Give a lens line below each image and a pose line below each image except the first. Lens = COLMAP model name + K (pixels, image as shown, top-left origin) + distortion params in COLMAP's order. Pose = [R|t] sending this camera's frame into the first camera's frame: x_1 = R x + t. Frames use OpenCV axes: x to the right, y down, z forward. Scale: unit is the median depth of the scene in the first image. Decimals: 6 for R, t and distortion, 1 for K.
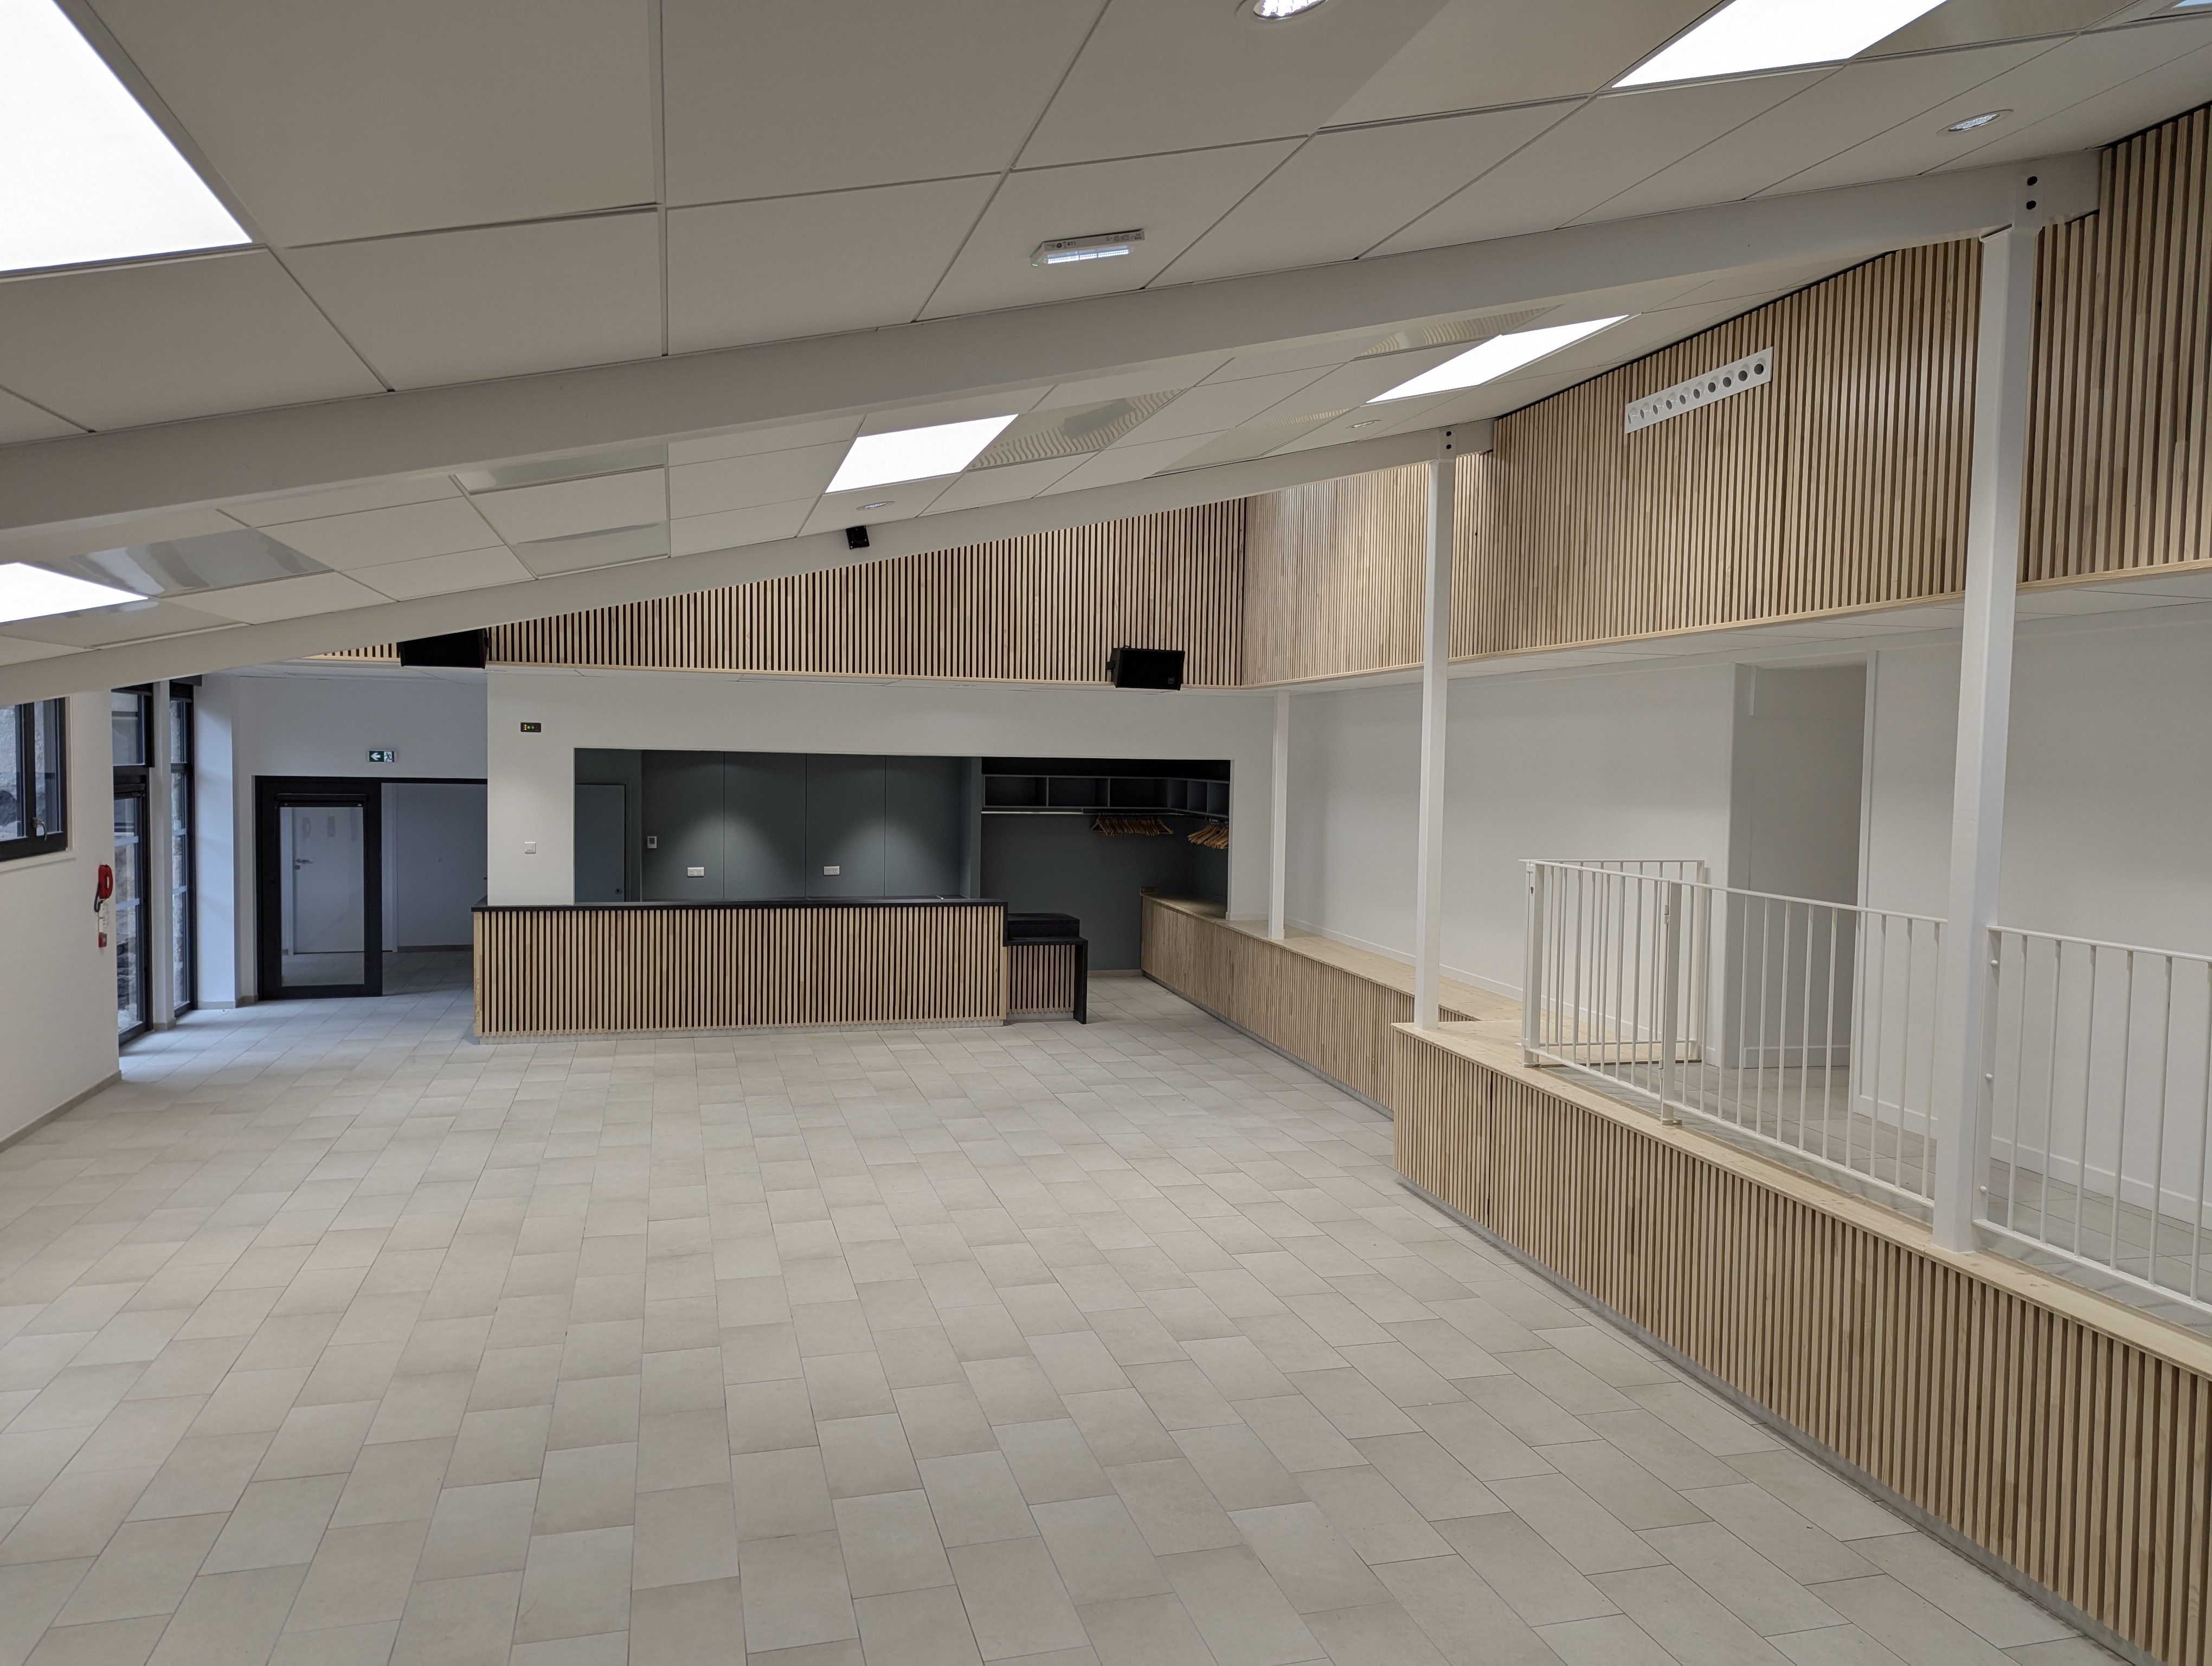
lens RADIAL K [[1539.9, 0, 1034.7], [0, 1539.9, 836.8], [0, 0, 1]] dist [-0.030669, -0.006859]
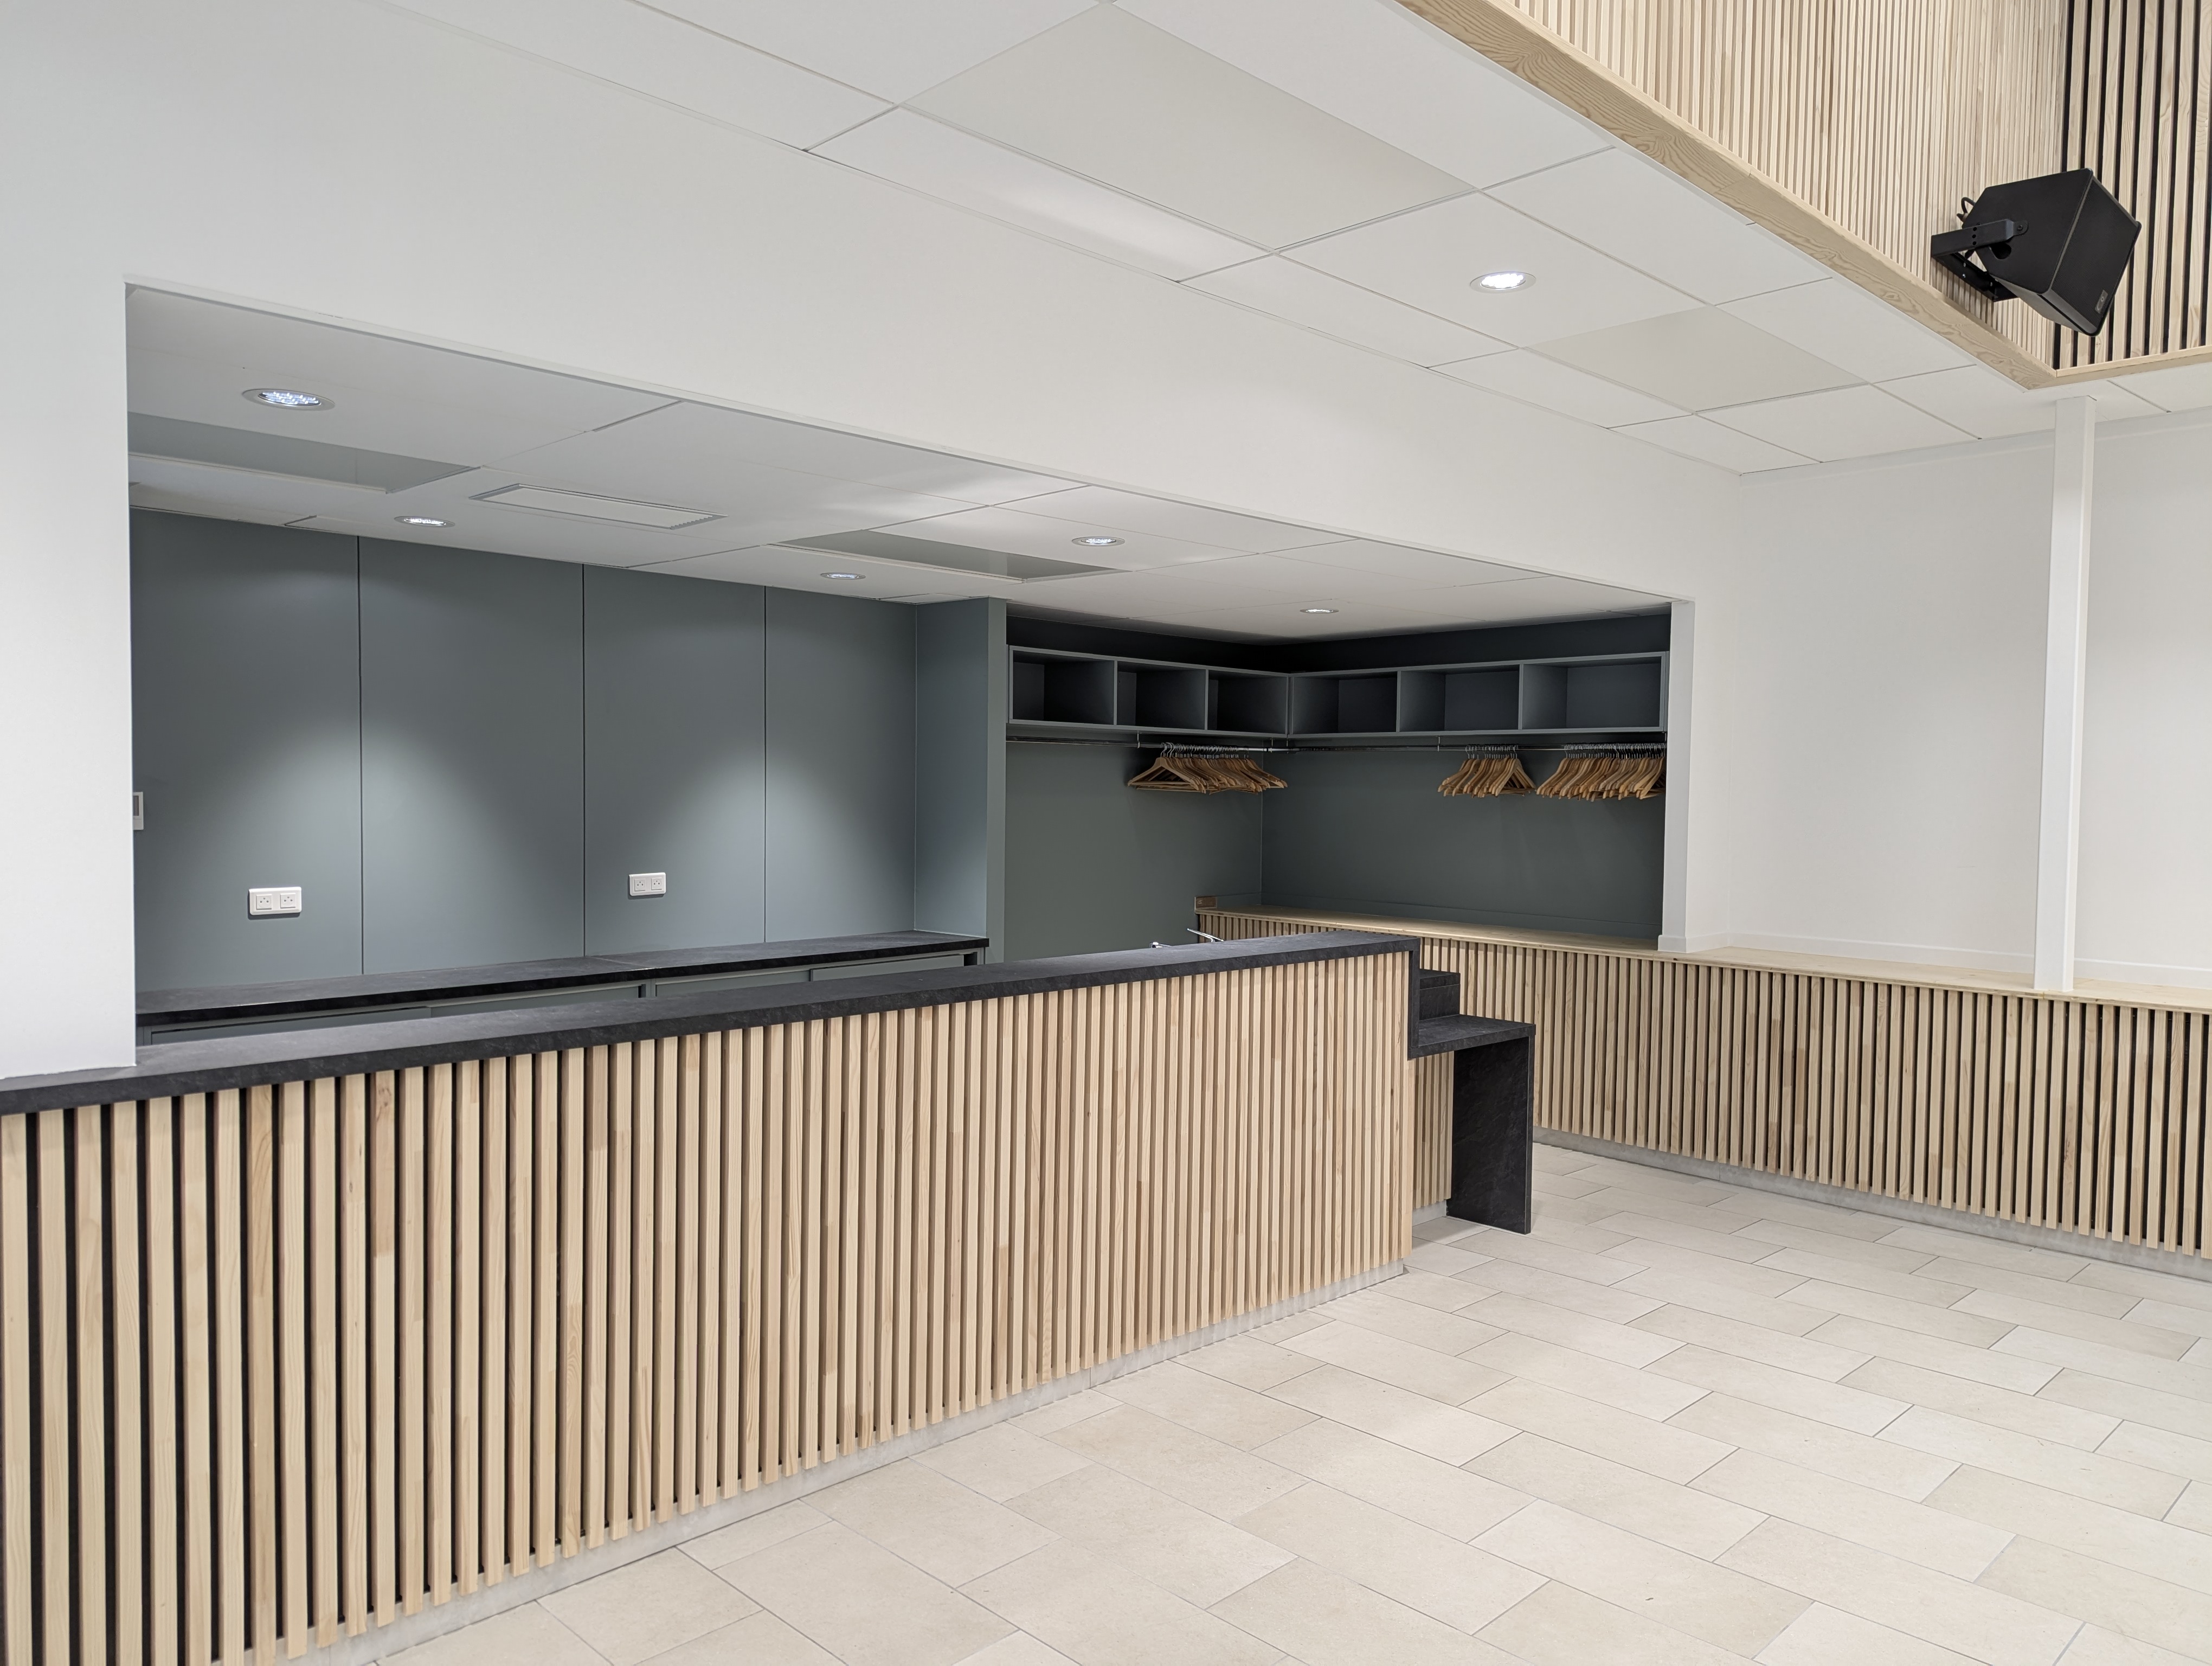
lens RADIAL K [[1539.9, 0, 1034.7], [0, 1539.9, 836.8], [0, 0, 1]] dist [-0.030669, -0.006859]
pose [[0.863491, -0.020442, 0.503949, -0.305407], [0.028780, 0.999547, -0.008767, 0.020713], [-0.503542, 0.022073, 0.863689, 0.787436]]
